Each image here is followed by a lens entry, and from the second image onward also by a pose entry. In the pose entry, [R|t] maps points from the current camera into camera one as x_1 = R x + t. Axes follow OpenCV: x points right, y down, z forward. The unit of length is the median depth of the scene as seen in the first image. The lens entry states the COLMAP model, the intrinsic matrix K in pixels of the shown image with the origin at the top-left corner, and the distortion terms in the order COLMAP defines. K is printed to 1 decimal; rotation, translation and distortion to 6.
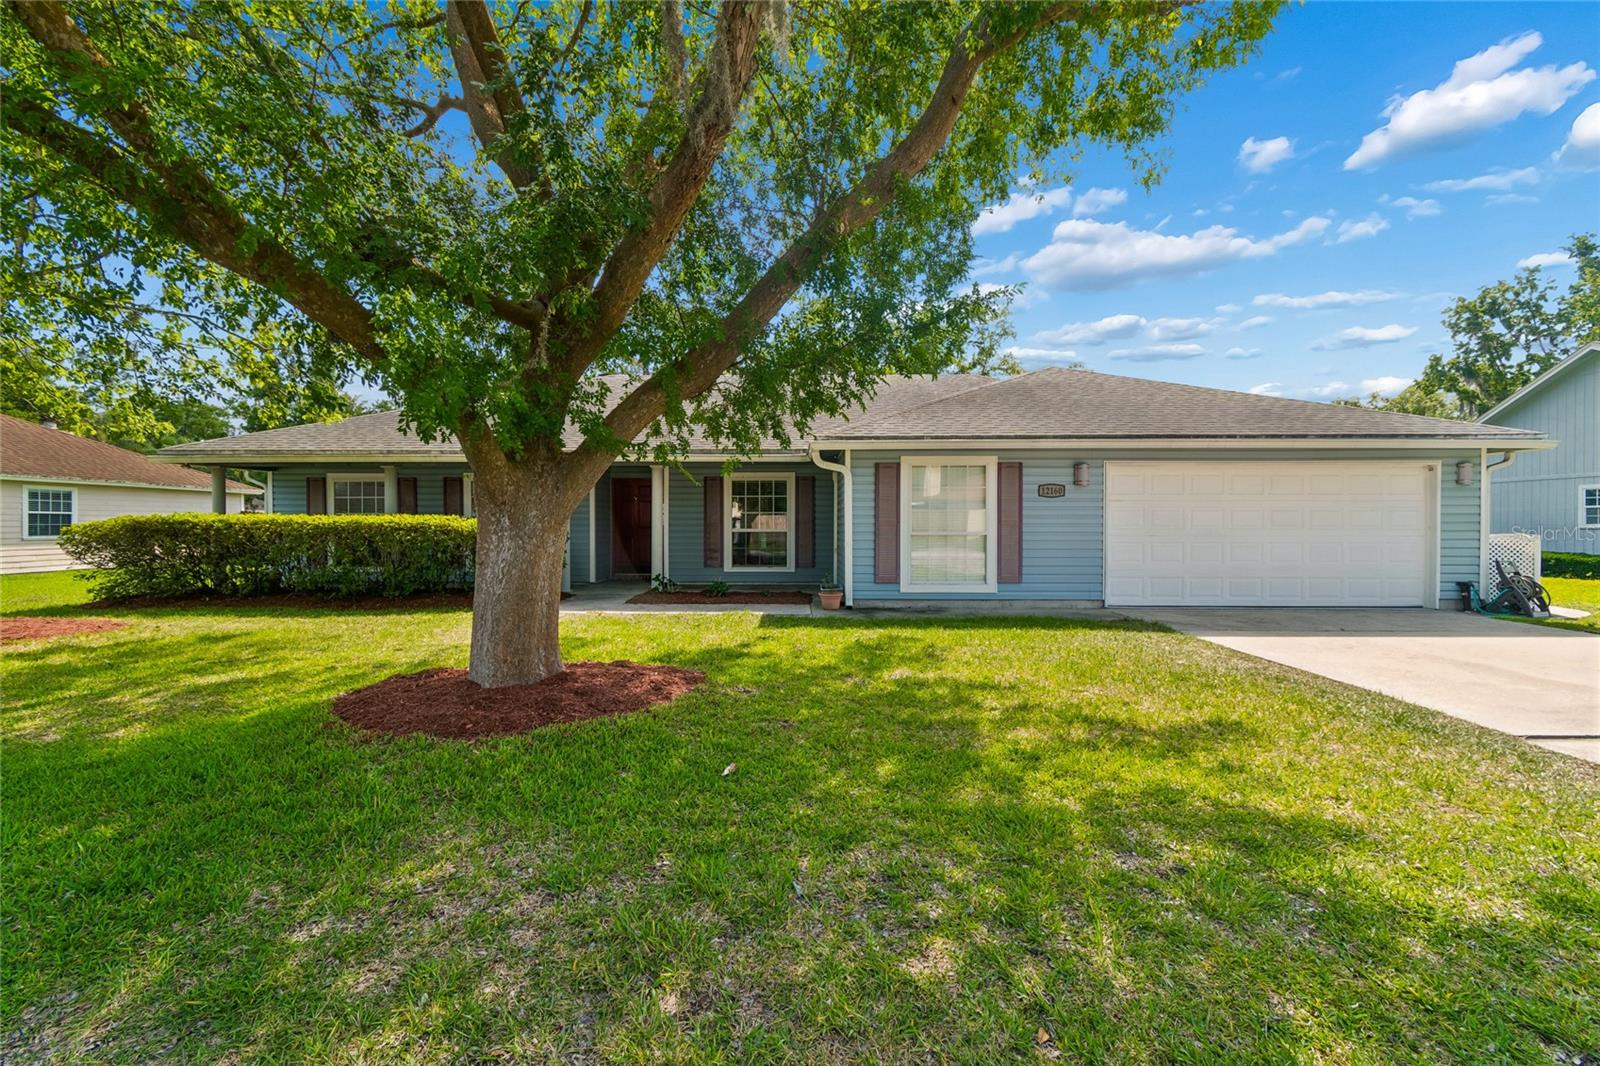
lens RADIAL K [[700.2, 0, 777.7], [0, 700.2, 531.6], [0, 0, 1]] dist [0.001697, -0.000048]
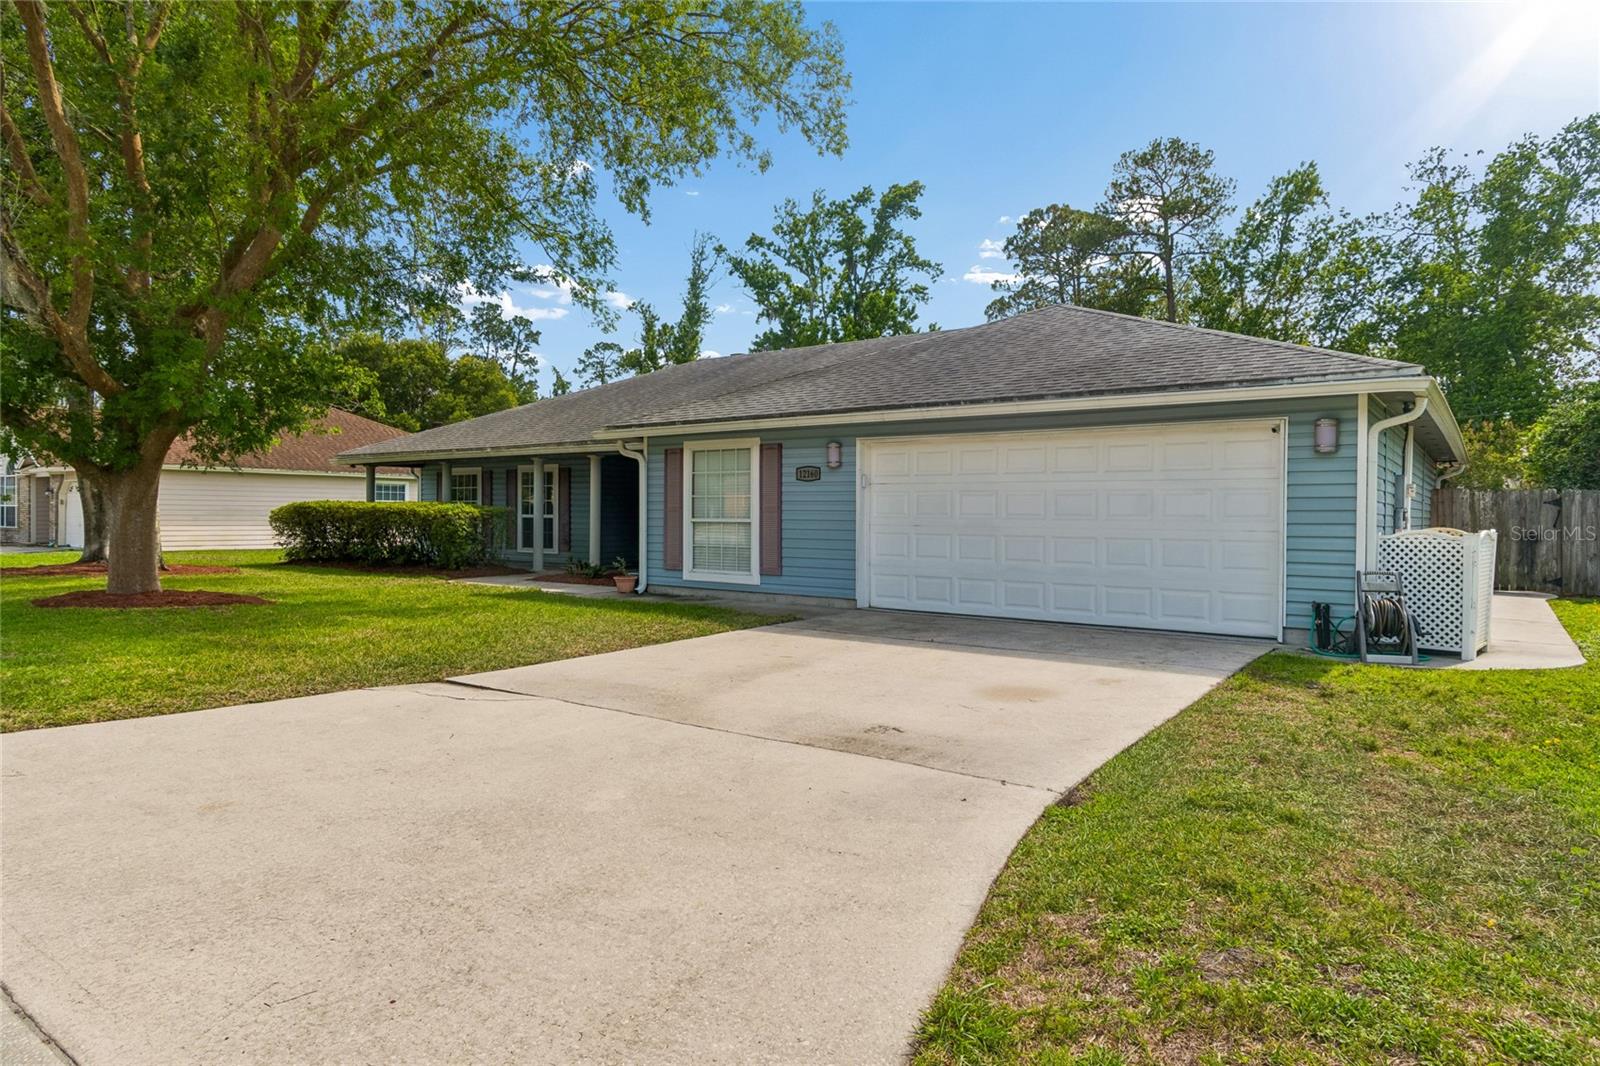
lens RADIAL K [[956.5, 0, 763.8], [0, 956.5, 526.6], [0, 0, 1]] dist [-0.001041, 0.000101]
pose [[0.802367, 0.014734, -0.596649, 1.065602], [-0.016622, 0.999859, 0.002338, 0.007290], [0.596600, 0.008042, 0.802499, -0.009591]]
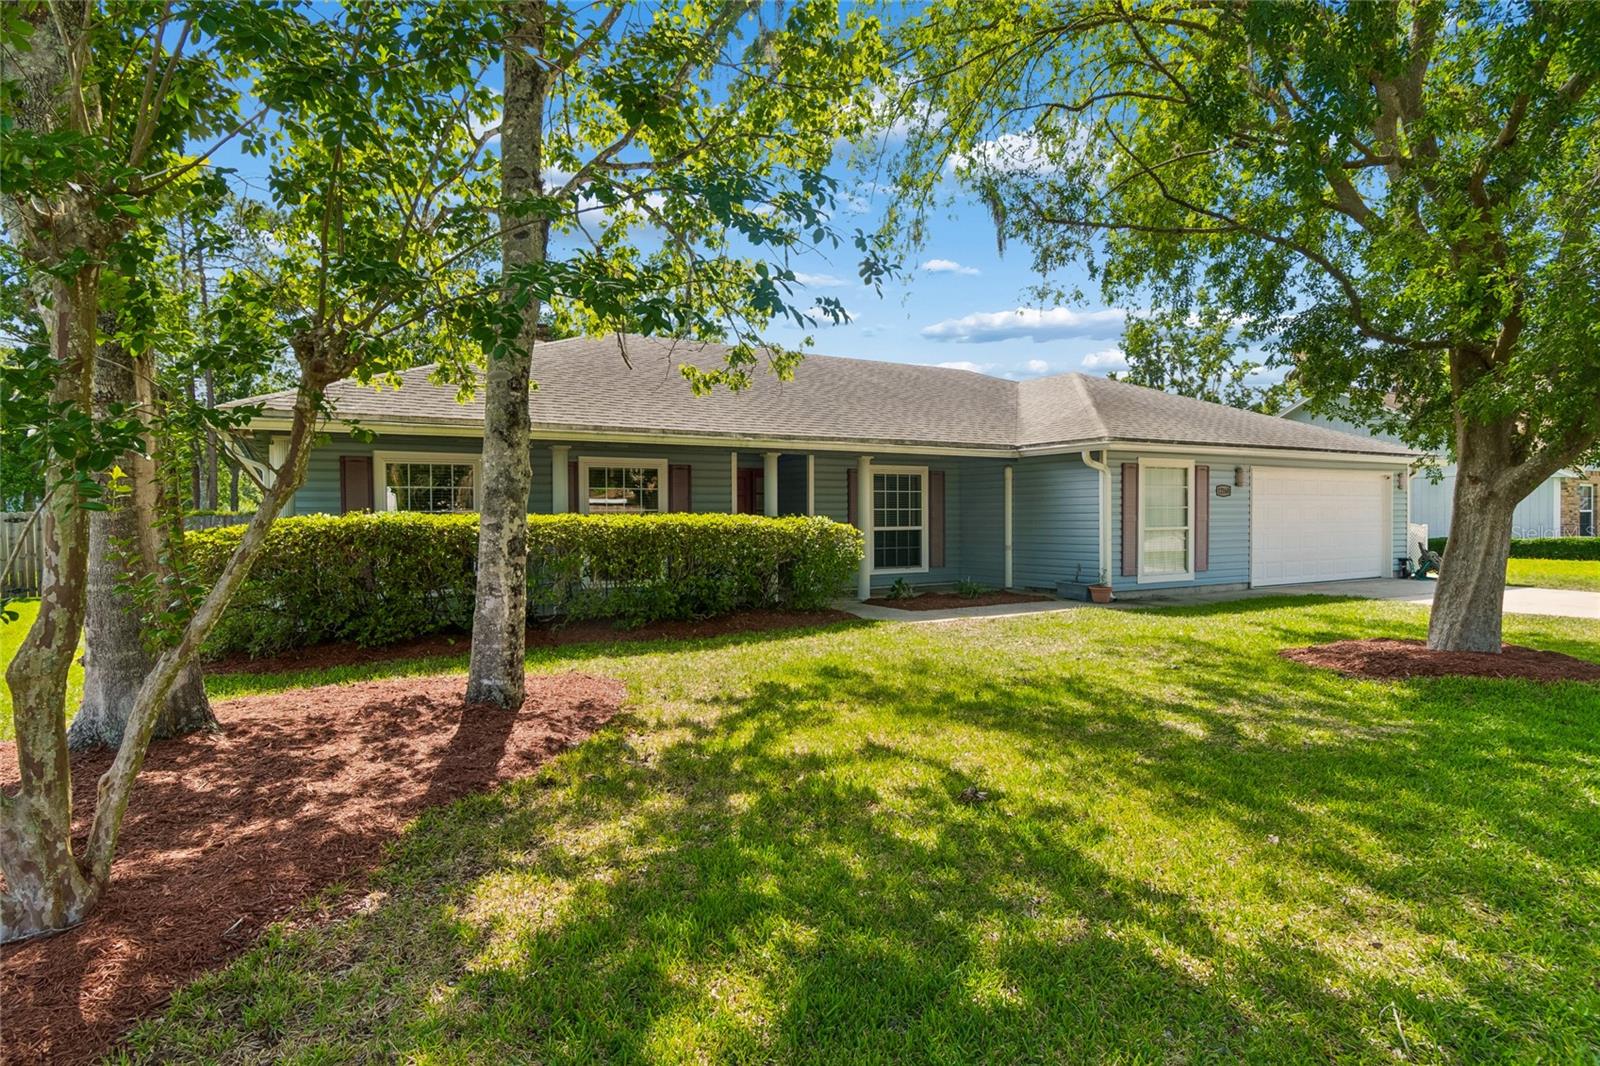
lens RADIAL K [[877.3, 0, 763.6], [0, 877.3, 528.2], [0, 0, 1]] dist [-0.000471, -0.001514]
pose [[0.859186, -0.012692, 0.511505, -1.007567], [0.013767, 0.999904, 0.001686, -0.009066], [-0.511477, 0.005593, 0.859279, 0.136985]]
